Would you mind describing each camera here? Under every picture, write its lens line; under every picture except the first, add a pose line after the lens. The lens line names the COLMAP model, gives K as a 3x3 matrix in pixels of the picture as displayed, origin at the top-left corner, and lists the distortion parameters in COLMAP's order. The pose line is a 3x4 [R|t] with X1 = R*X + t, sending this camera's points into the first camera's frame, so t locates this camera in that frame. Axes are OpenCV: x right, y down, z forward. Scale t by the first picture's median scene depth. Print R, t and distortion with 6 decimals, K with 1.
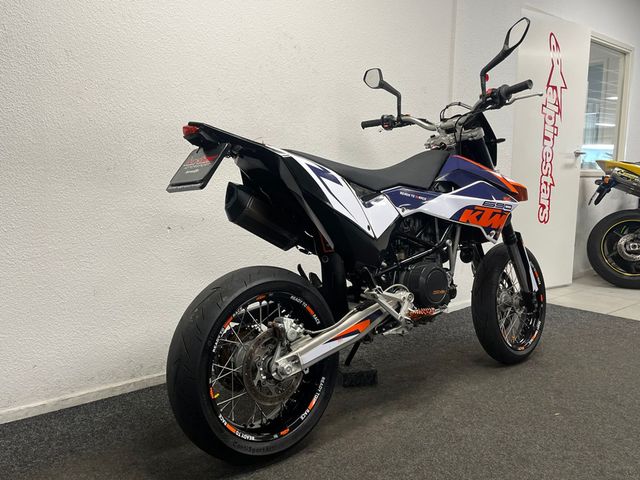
lens RADIAL K [[558.3, 0, 320.0], [0, 558.3, 240.0], [0, 0, 1]] dist [0.046916, -0.000621]
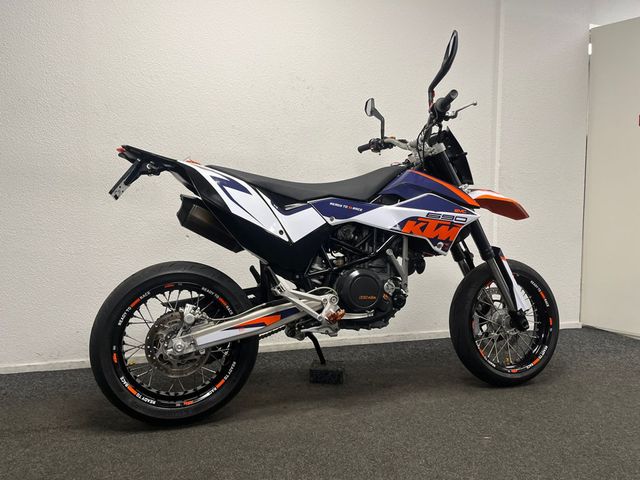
lens RADIAL K [[480.7, 0, 317.9], [0, 480.7, 237.4], [0, 0, 1]] dist [0.075019, -0.104975]
pose [[0.917319, 0.014423, -0.397891, 0.466223], [-0.042035, 0.997267, -0.060760, 0.037638], [0.395927, 0.072462, 0.915418, 0.123385]]
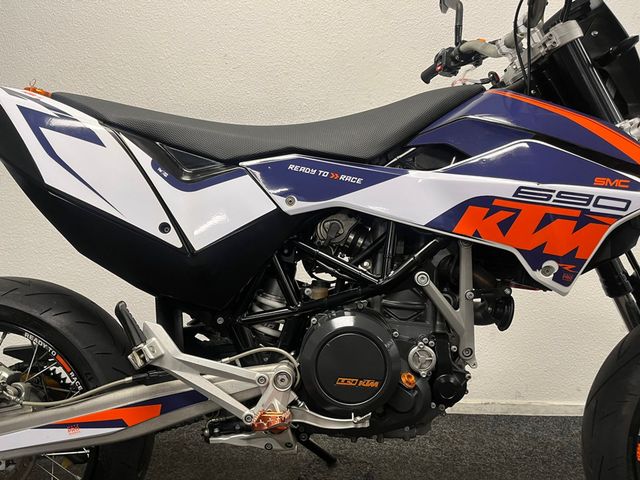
lens RADIAL K [[490.8, 0, 320.0], [0, 490.8, 240.0], [0, 0, 1]] dist [0.020136, -0.001520]
pose [[0.750045, 0.052128, -0.659329, 0.429884], [-0.080390, 0.996683, -0.012651, -0.014451], [0.656483, 0.062492, 0.751748, 0.647004]]
